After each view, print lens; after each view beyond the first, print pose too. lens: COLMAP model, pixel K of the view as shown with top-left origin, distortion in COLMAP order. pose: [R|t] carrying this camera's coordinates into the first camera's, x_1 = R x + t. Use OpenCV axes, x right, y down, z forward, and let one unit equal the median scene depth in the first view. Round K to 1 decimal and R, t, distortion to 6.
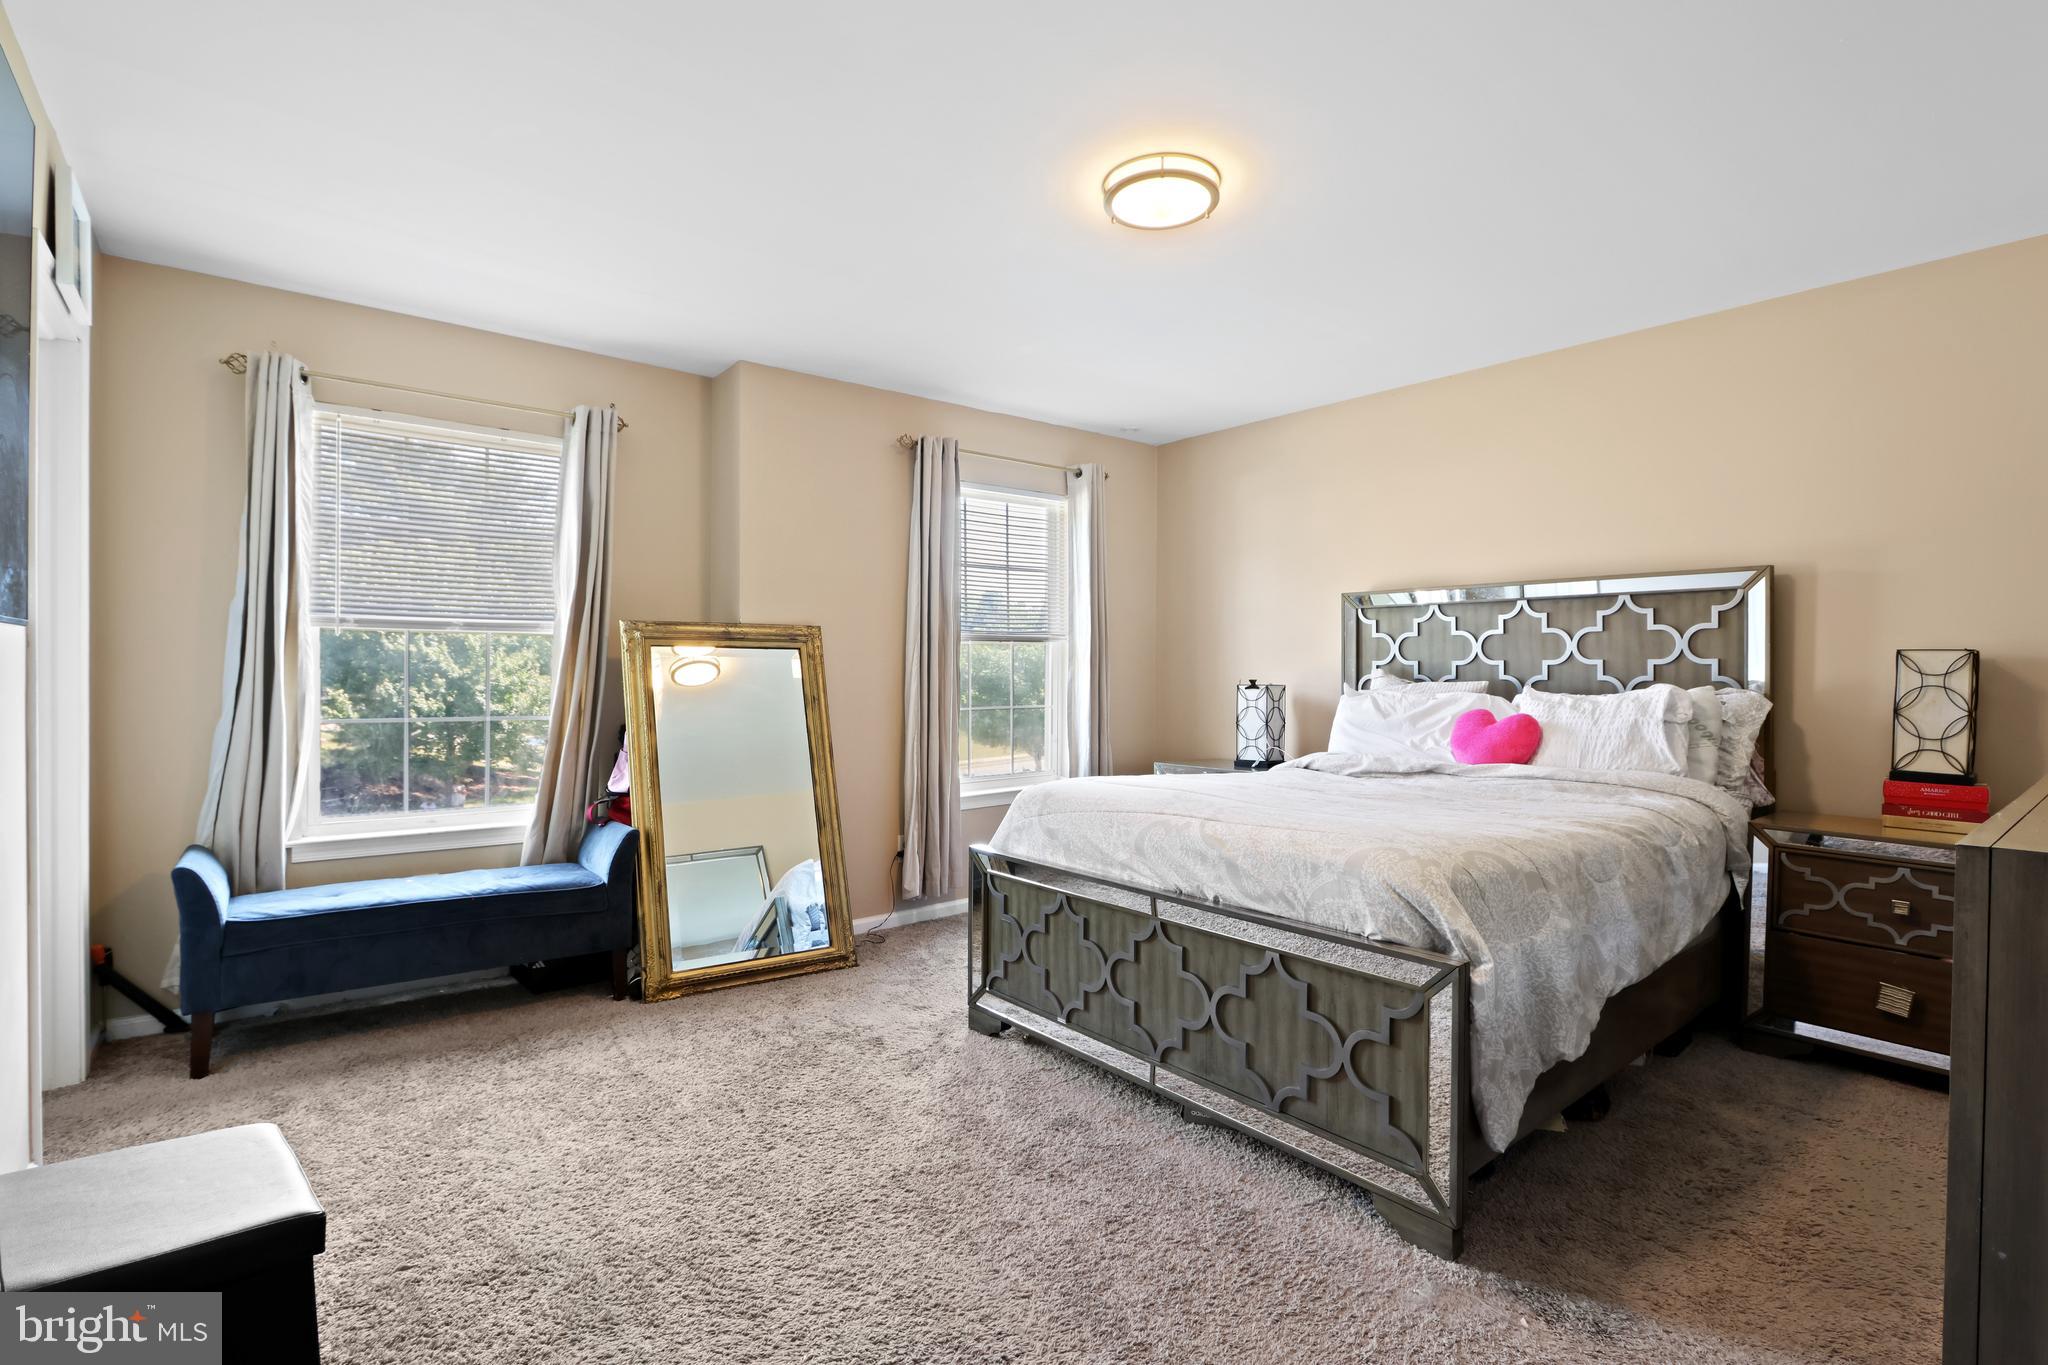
lens RADIAL K [[957.4, 0, 1018.9], [0, 957.4, 679.4], [0, 0, 1]] dist [-0.018110, 0.000848]
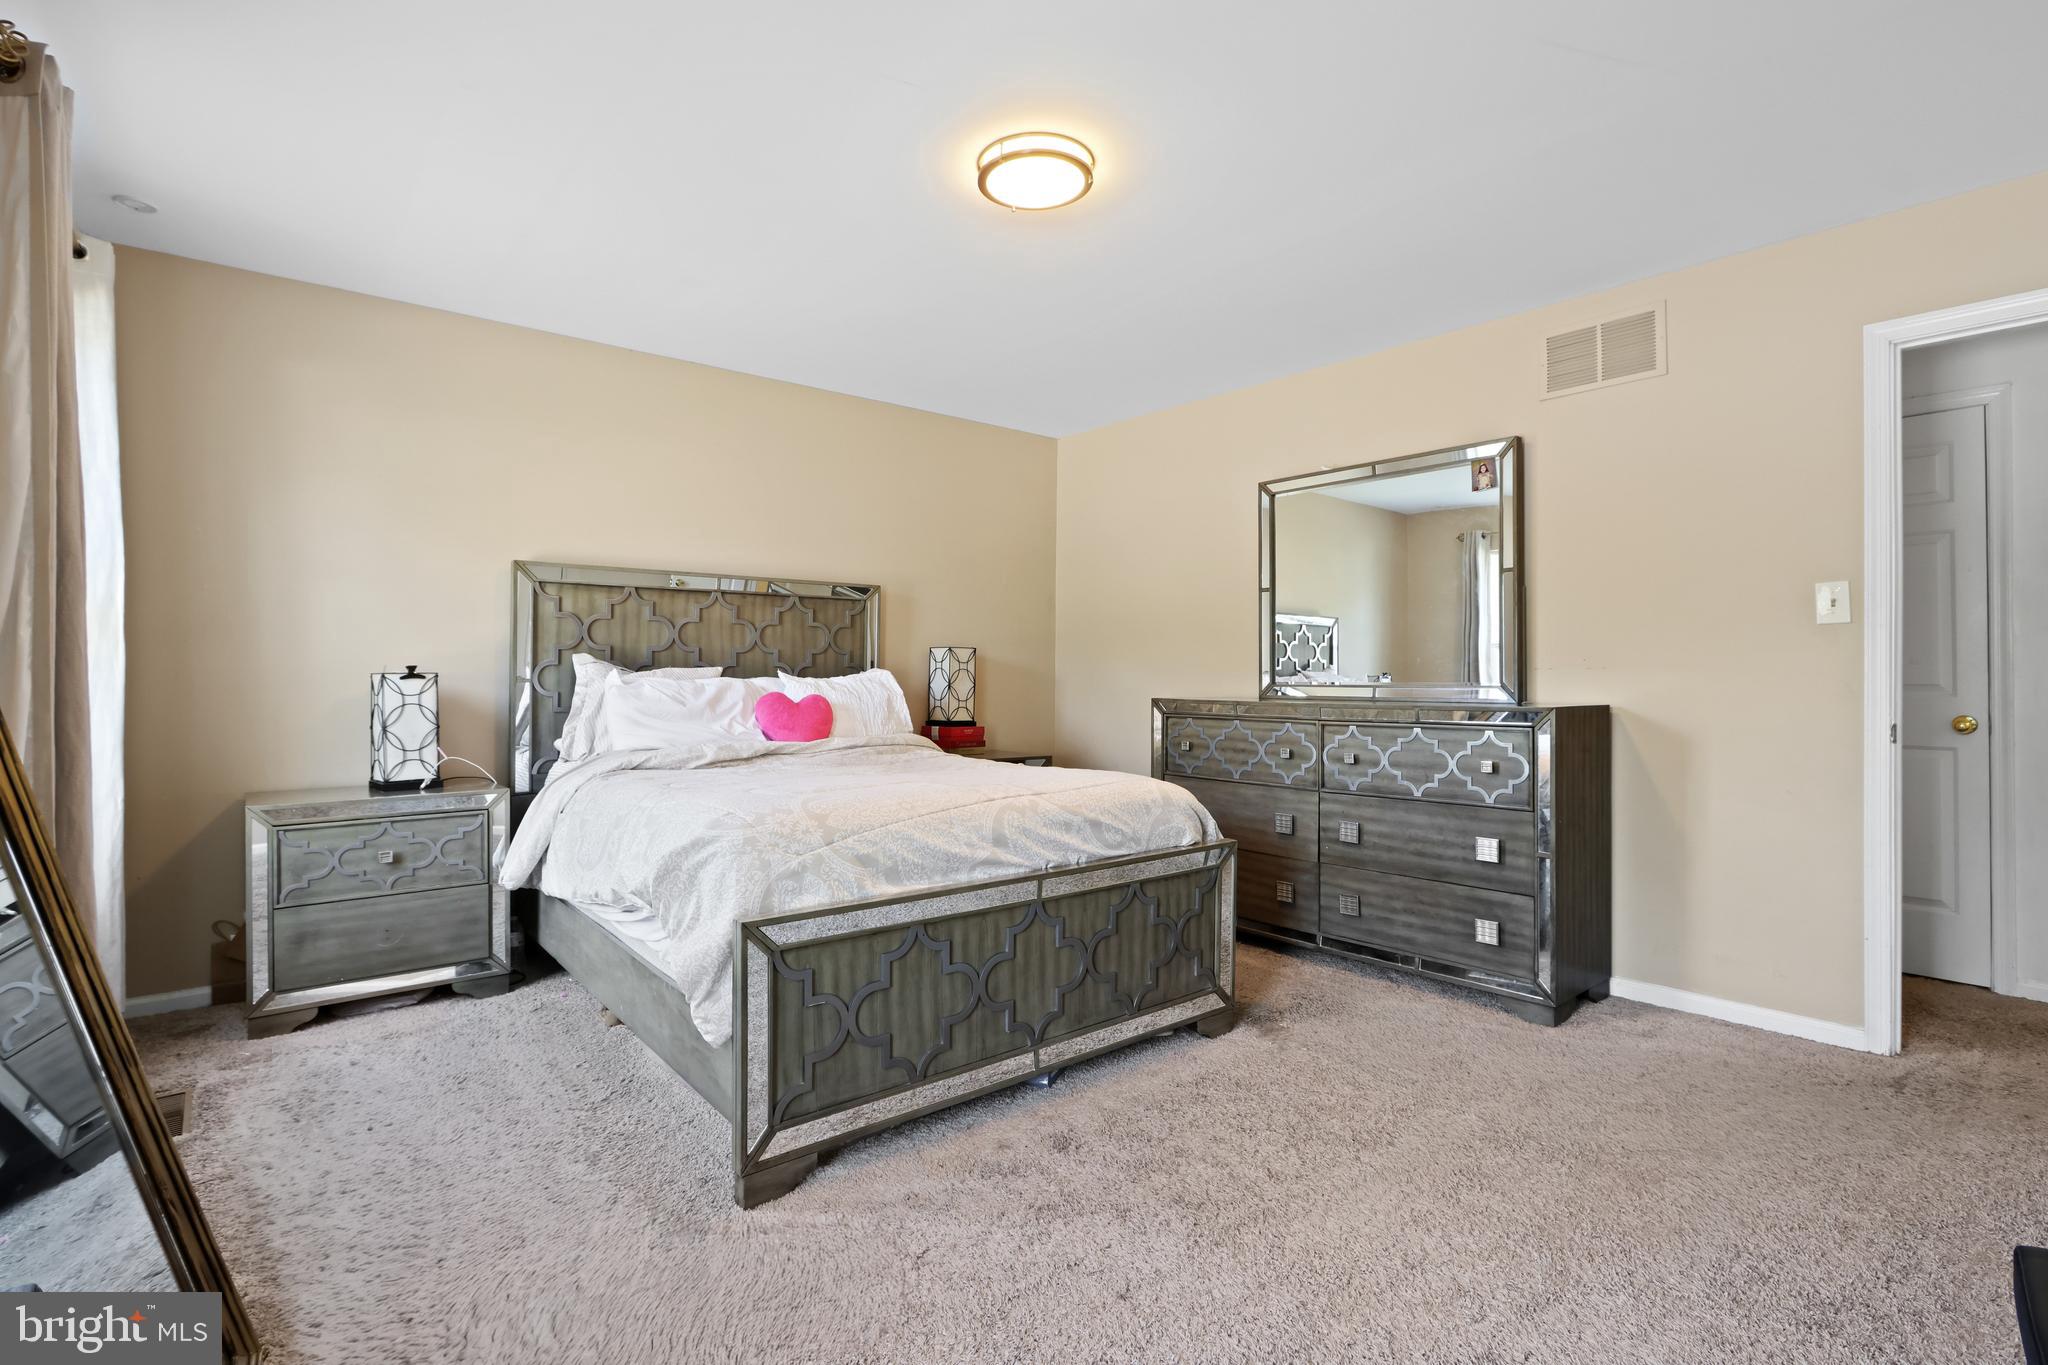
lens RADIAL K [[957.4, 0, 1018.9], [0, 957.4, 679.4], [0, 0, 1]] dist [-0.018110, 0.000848]
pose [[-0.004107, -0.008707, 0.999954, -0.725728], [0.005612, 0.999946, 0.008730, 0.010746], [-0.999976, 0.005648, -0.004058, 0.880441]]
